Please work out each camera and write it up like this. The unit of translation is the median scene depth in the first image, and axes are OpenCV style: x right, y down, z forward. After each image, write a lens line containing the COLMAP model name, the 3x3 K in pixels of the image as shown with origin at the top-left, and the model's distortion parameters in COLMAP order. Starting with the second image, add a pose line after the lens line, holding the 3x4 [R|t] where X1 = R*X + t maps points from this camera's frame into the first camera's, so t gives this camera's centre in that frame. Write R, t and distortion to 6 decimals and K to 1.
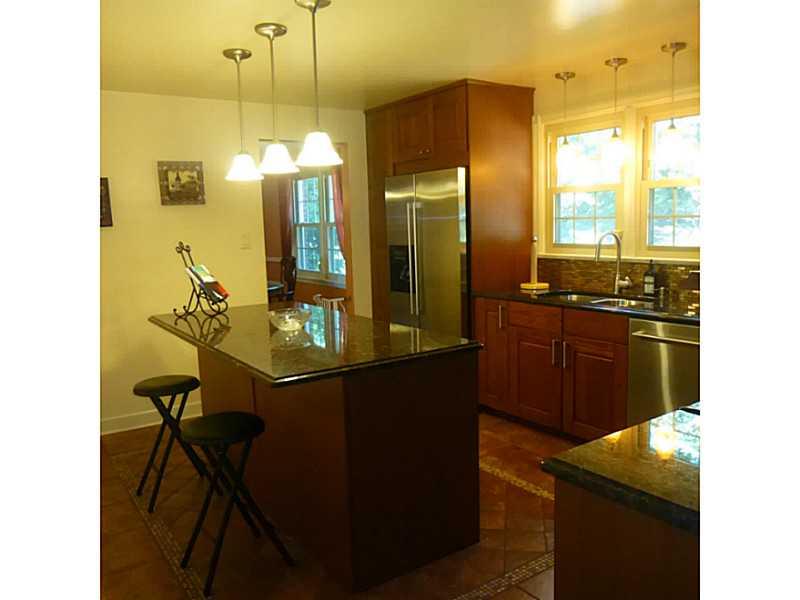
lens RADIAL K [[608.6, 0, 400.0], [0, 608.6, 300.0], [0, 0, 1]] dist [-0.014212, -0.003331]
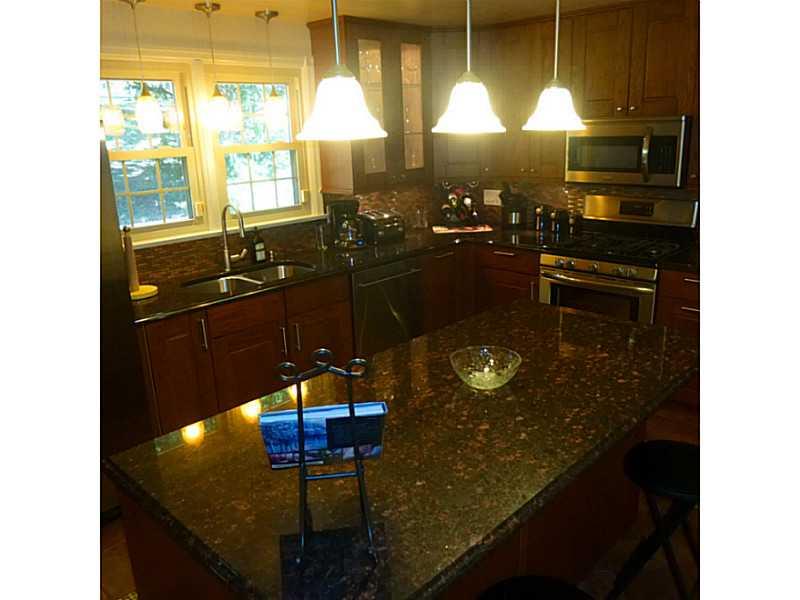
lens RADIAL K [[608.6, 0, 400.0], [0, 608.6, 300.0], [0, 0, 1]] dist [-0.014212, -0.003331]
pose [[-0.212931, -0.231698, 0.949198, -0.606807], [0.160956, 0.949886, 0.267972, -0.180667], [-0.963719, 0.209839, -0.164967, 0.958977]]
